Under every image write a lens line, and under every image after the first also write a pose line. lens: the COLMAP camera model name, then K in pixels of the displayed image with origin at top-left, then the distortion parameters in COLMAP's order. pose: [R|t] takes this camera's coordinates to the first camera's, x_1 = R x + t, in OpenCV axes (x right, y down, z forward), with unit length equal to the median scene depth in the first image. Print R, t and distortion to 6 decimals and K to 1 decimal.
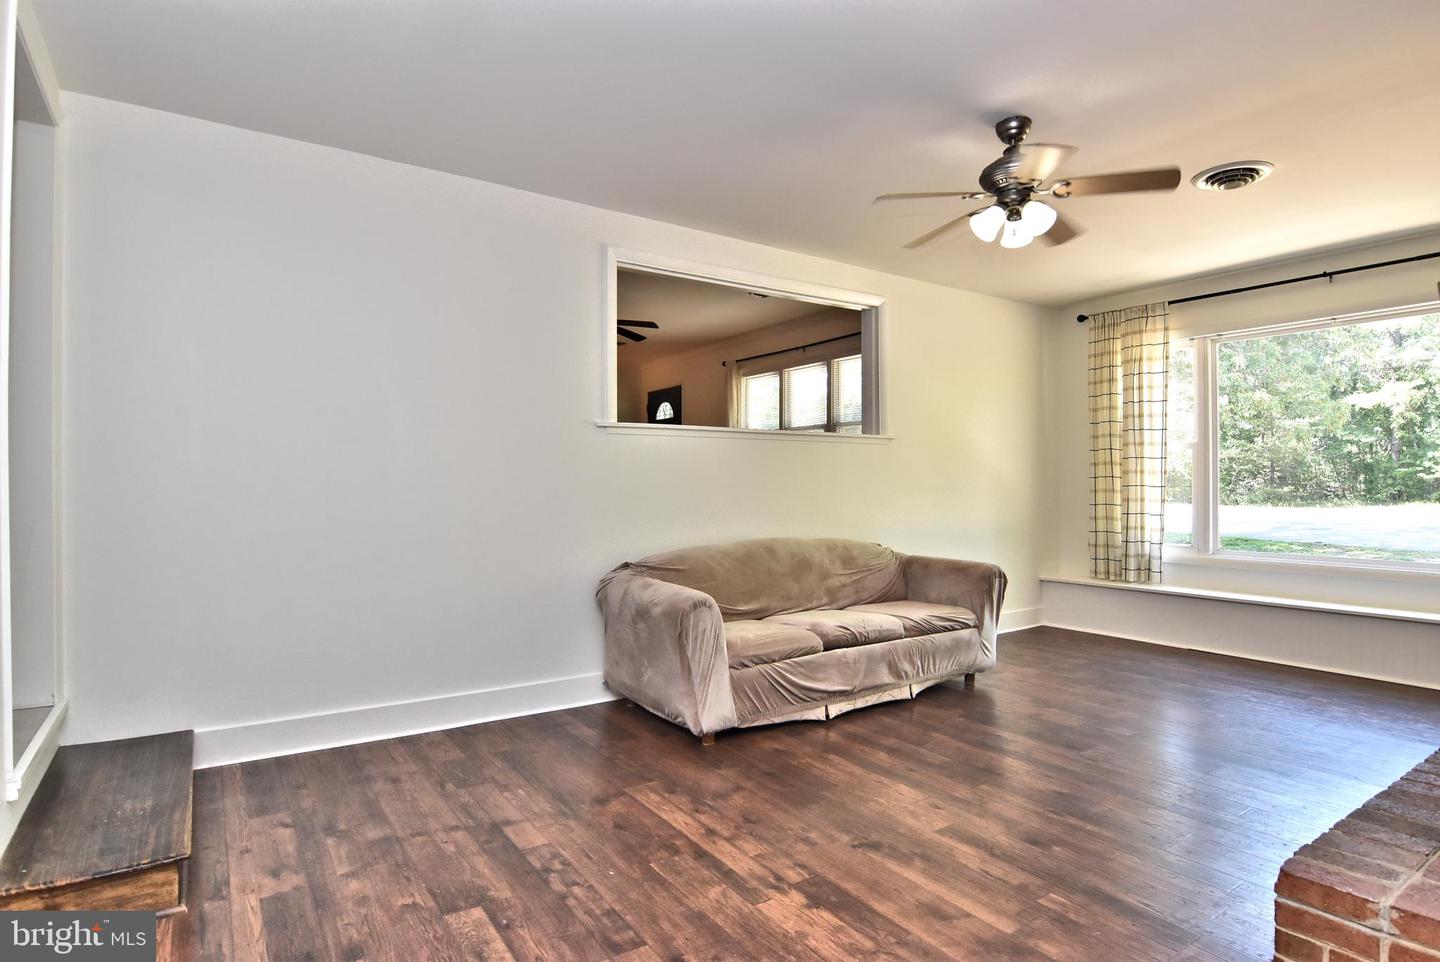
lens RADIAL K [[767.0, 0, 722.7], [0, 767.0, 478.6], [0, 0, 1]] dist [-0.005990, -0.002703]
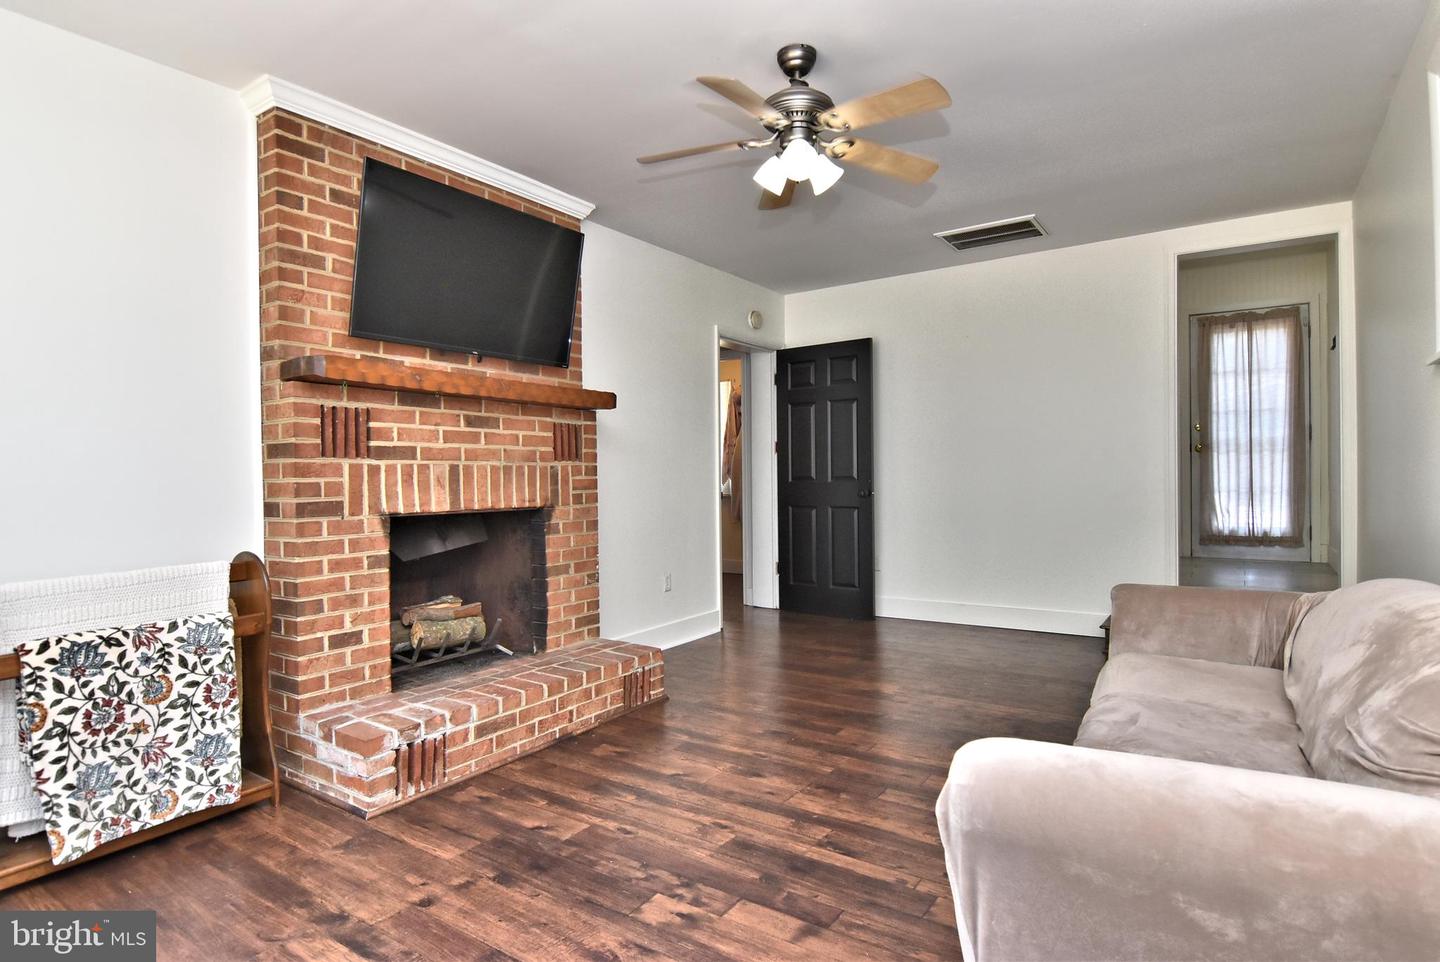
lens RADIAL K [[767.0, 0, 723.7], [0, 767.0, 481.8], [0, 0, 1]] dist [-0.005990, -0.002703]
pose [[-0.927588, 0.019321, -0.373106, 0.823881], [0.019842, 0.999800, 0.002444, 0.017929], [0.373078, -0.005136, -0.927786, 1.856242]]
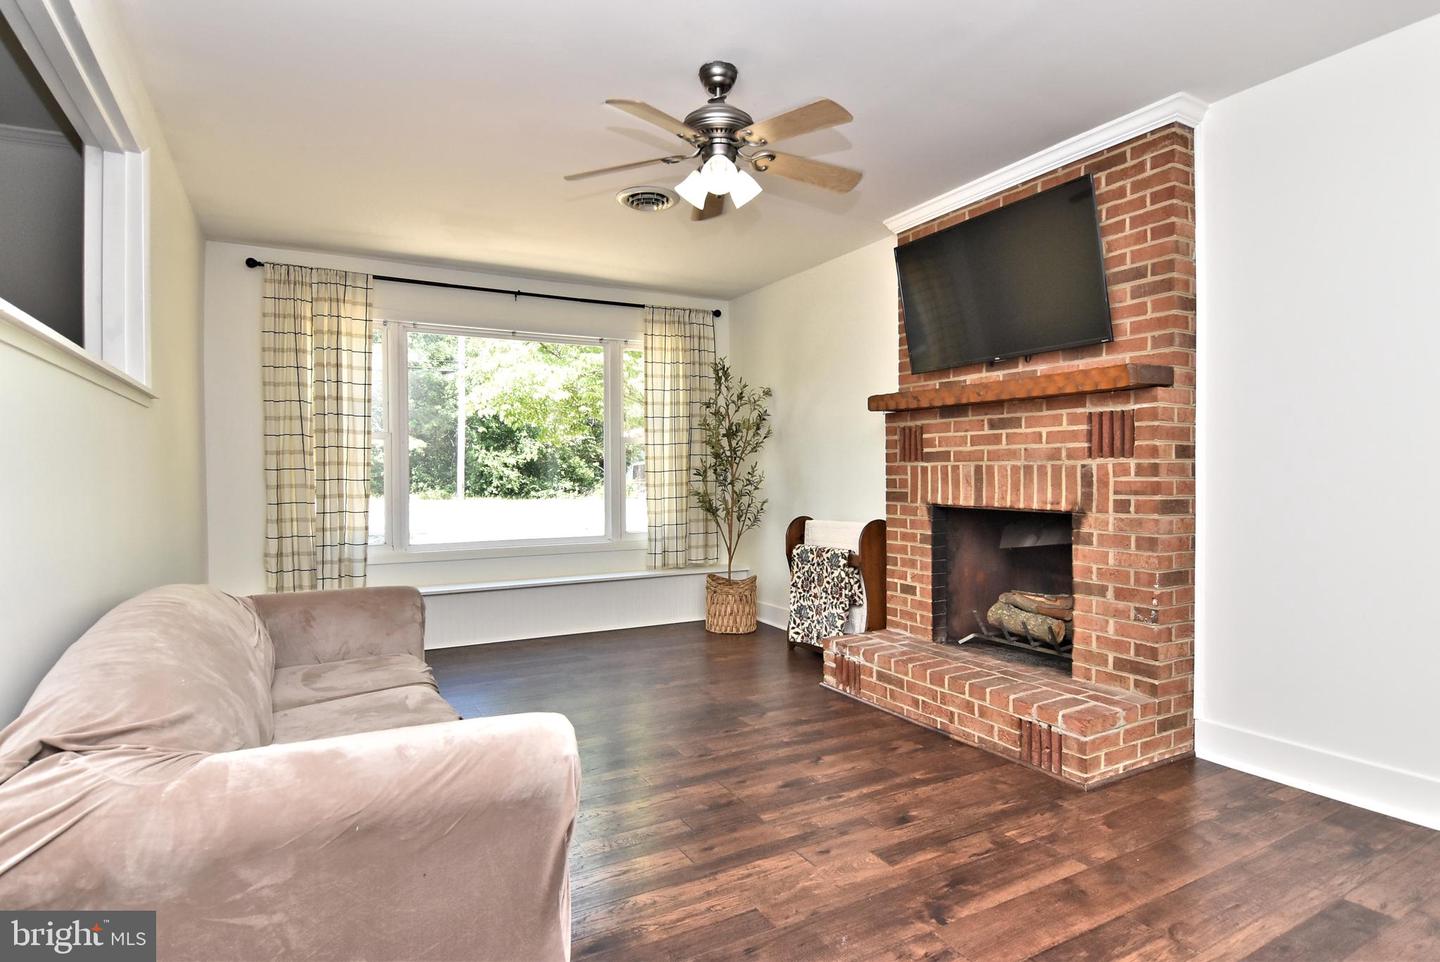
lens RADIAL K [[767.0, 0, 727.9], [0, 767.0, 480.8], [0, 0, 1]] dist [-0.005990, -0.002703]
pose [[0.085521, -0.006413, 0.996316, -0.536245], [-0.003597, 0.999971, 0.006745, 0.006404], [-0.996330, -0.004161, 0.085495, 0.954271]]
